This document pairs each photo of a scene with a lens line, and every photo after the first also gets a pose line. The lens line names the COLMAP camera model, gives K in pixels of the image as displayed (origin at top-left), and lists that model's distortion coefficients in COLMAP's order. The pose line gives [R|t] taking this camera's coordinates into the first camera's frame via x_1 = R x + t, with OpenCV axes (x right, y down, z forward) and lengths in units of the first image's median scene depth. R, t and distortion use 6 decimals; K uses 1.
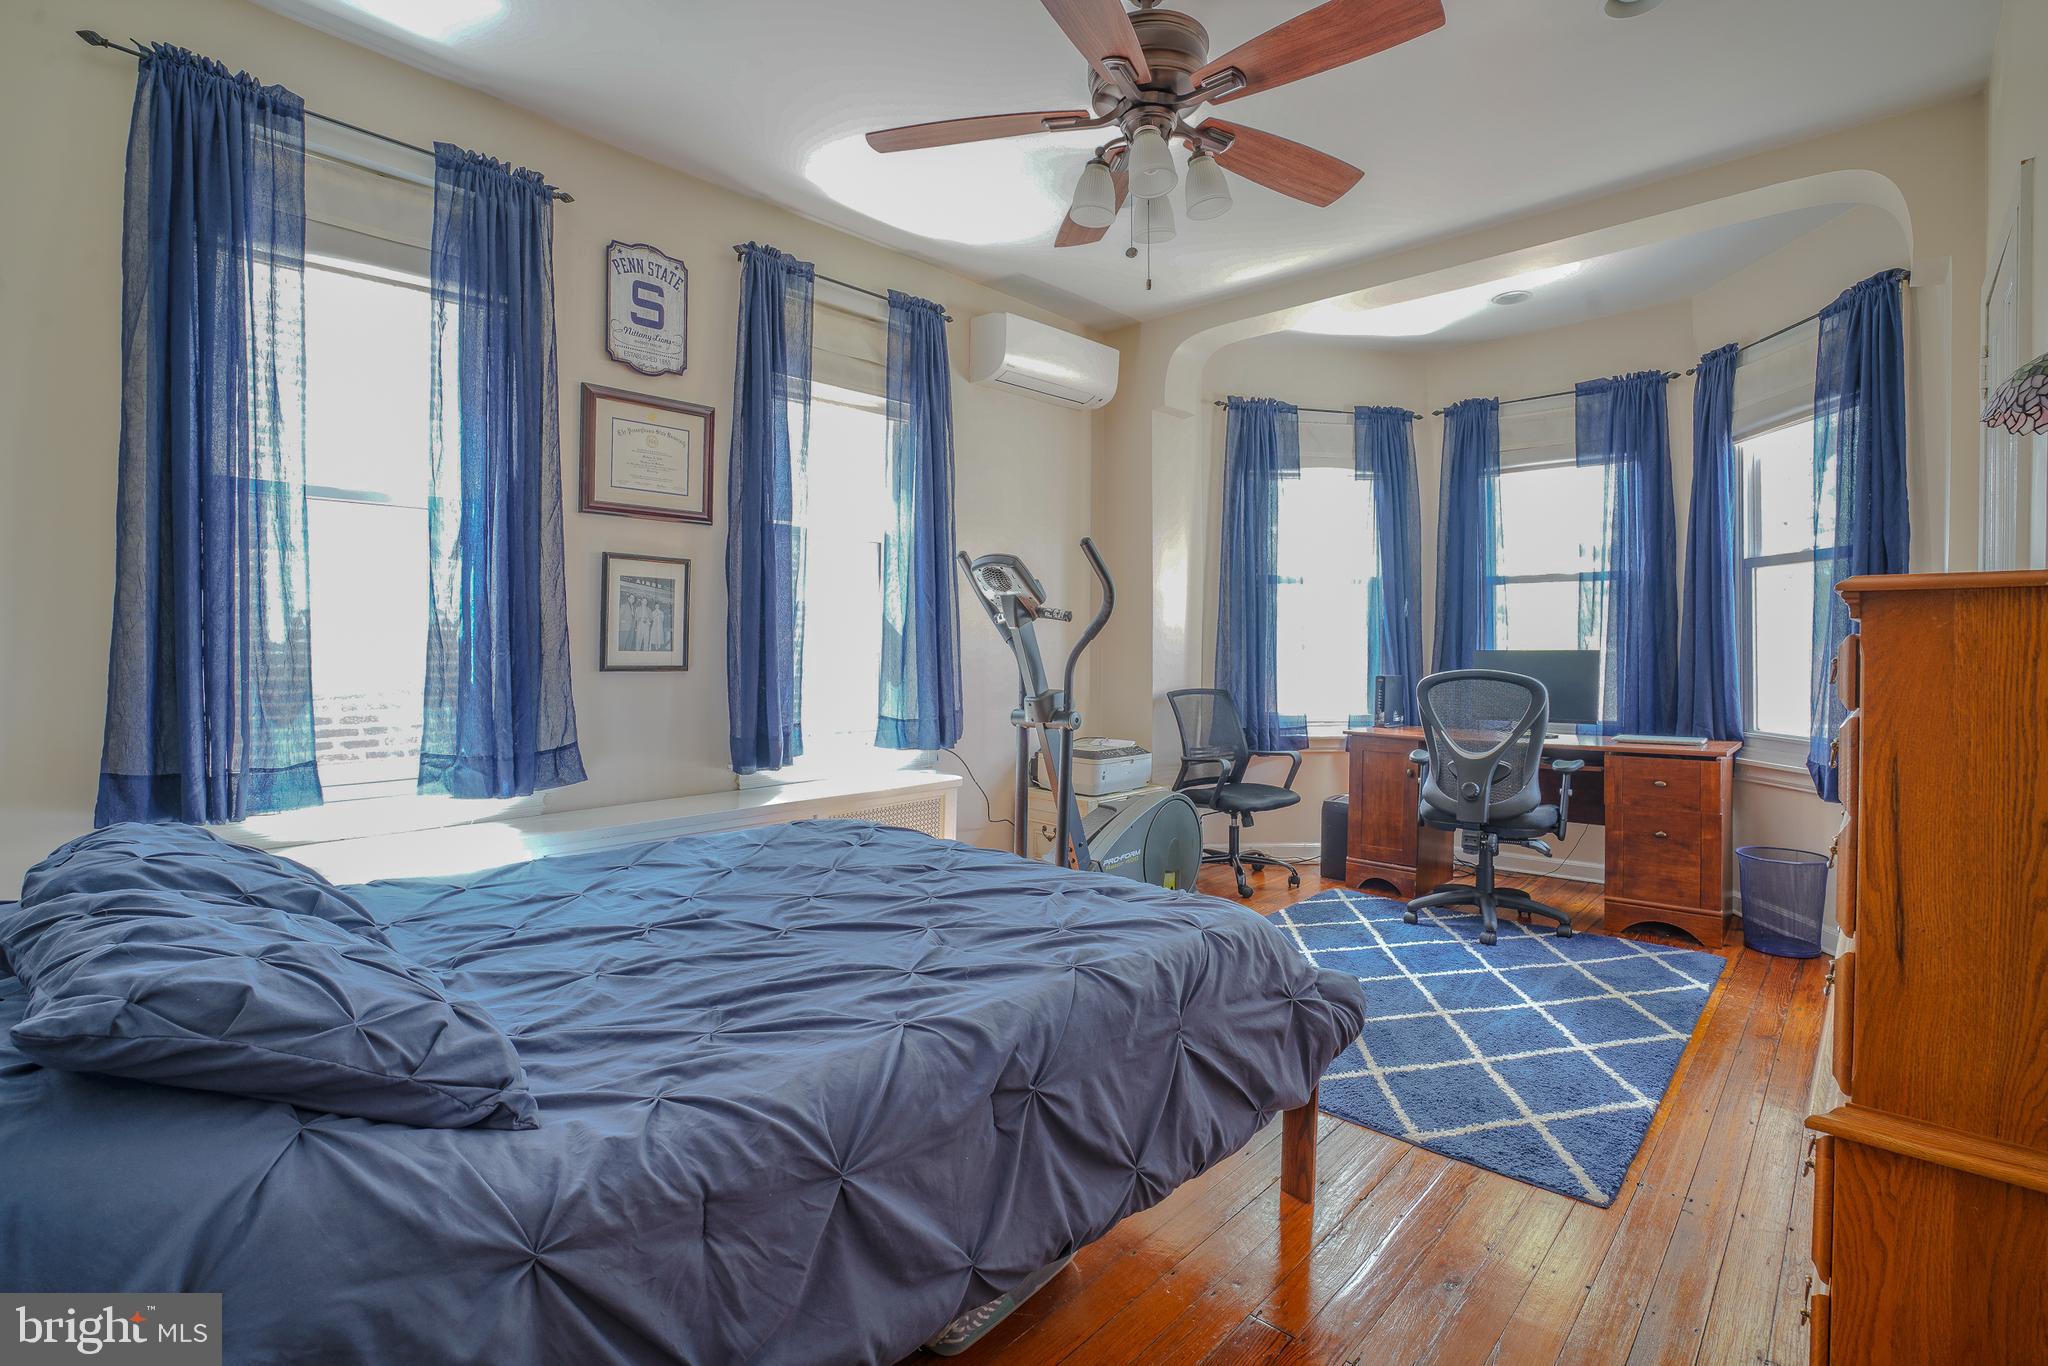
lens RADIAL K [[955.4, 0, 1053.4], [0, 955.4, 672.4], [0, 0, 1]] dist [-0.062917, 0.027437]
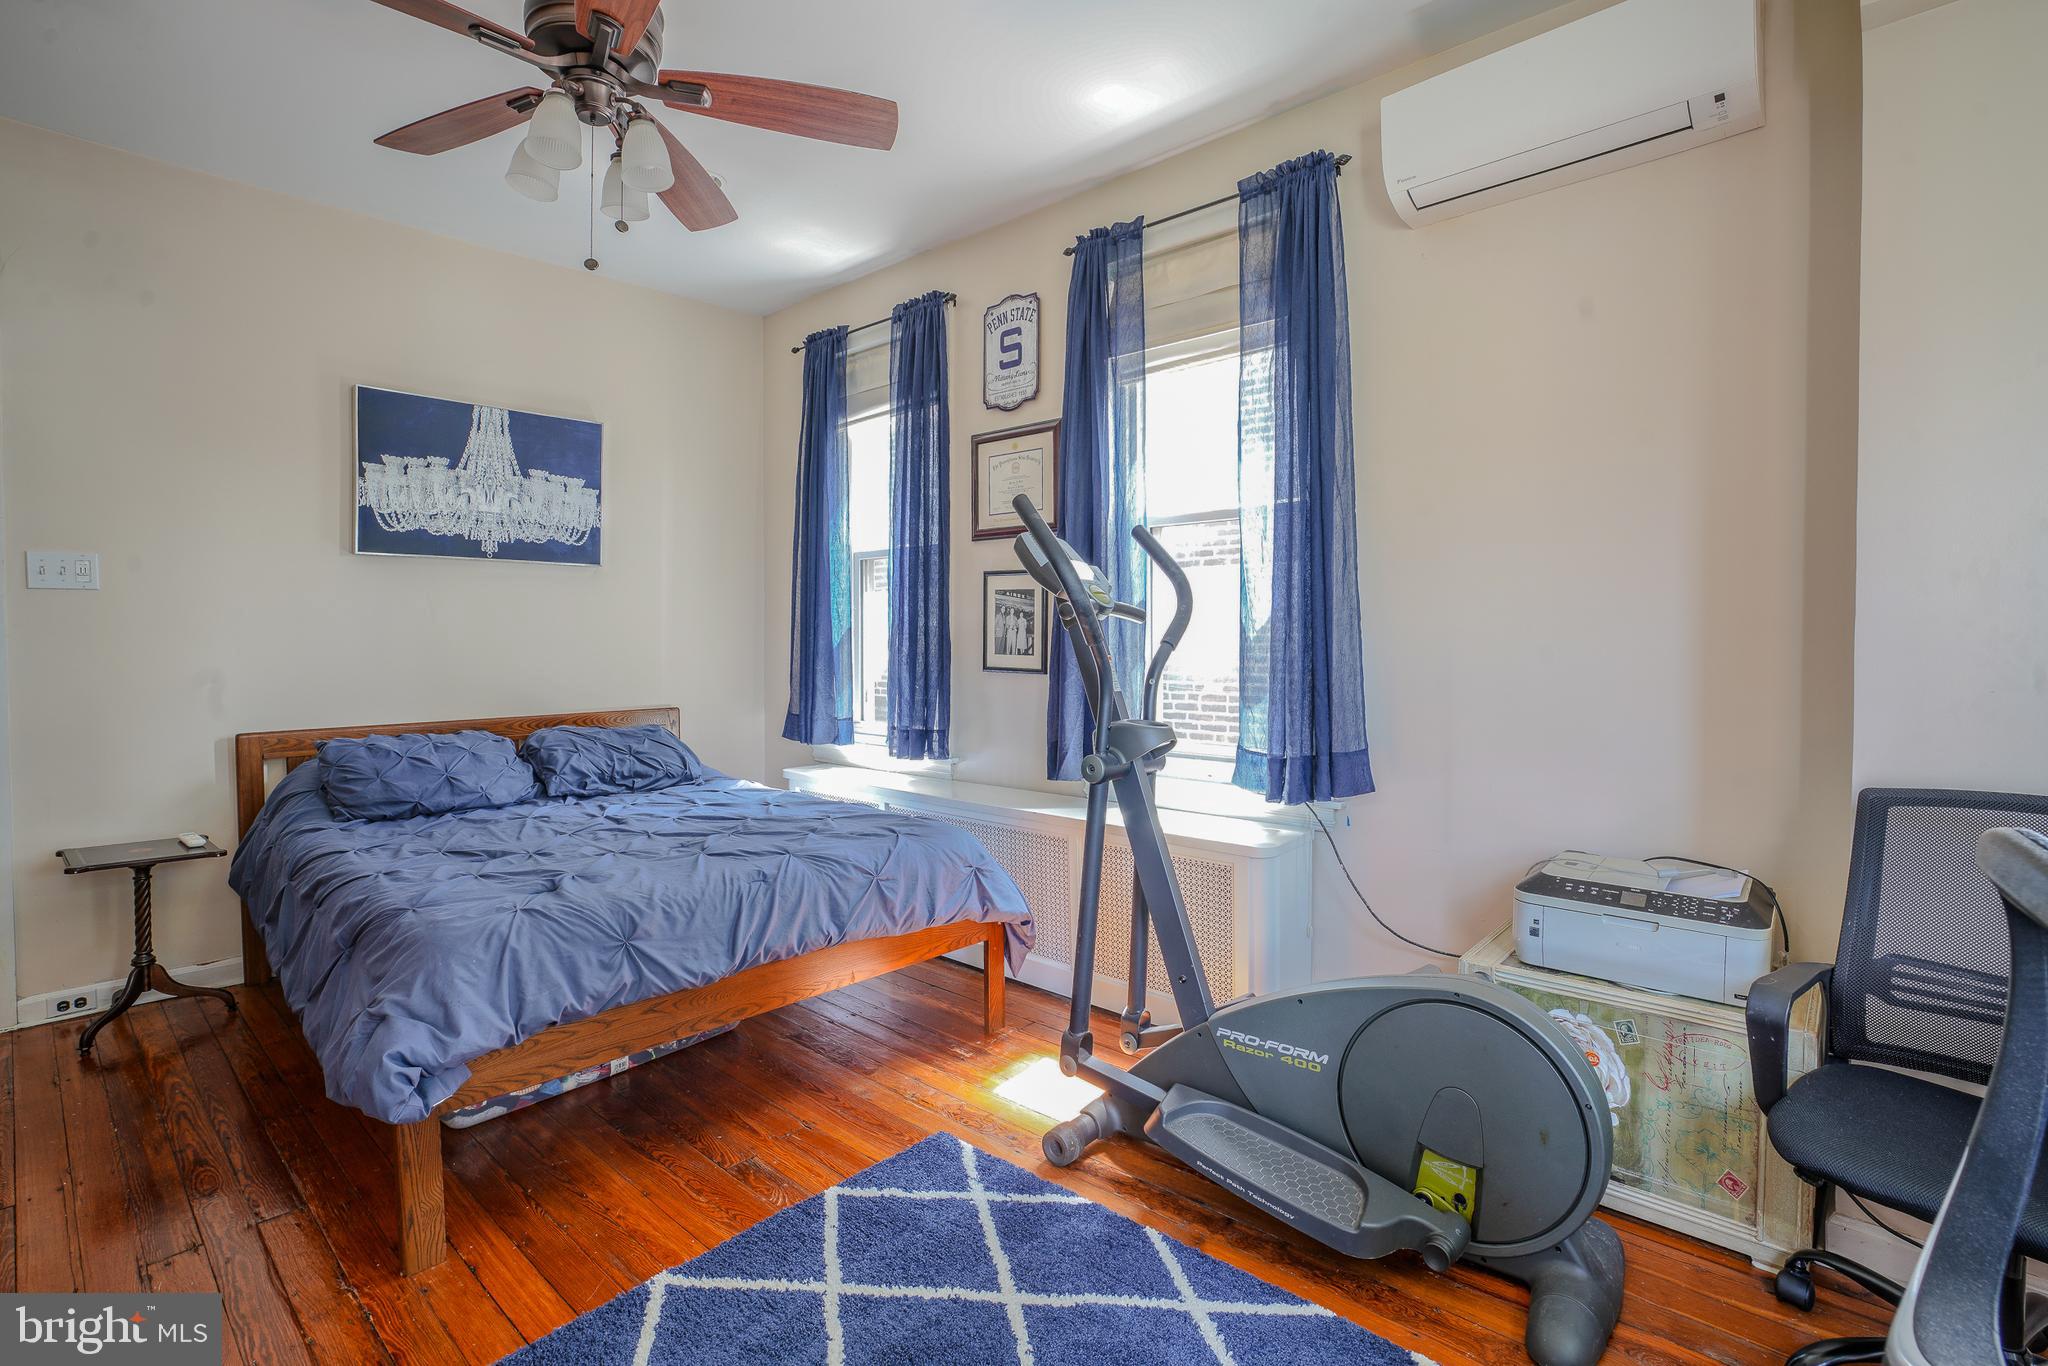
lens RADIAL K [[955.4, 0, 1053.4], [0, 955.4, 672.4], [0, 0, 1]] dist [-0.062917, 0.027437]
pose [[0.006965, 0.023118, -0.999708, 0.669795], [-0.044130, 0.998766, 0.022789, -0.028444], [0.999002, 0.043959, 0.007976, 0.987919]]
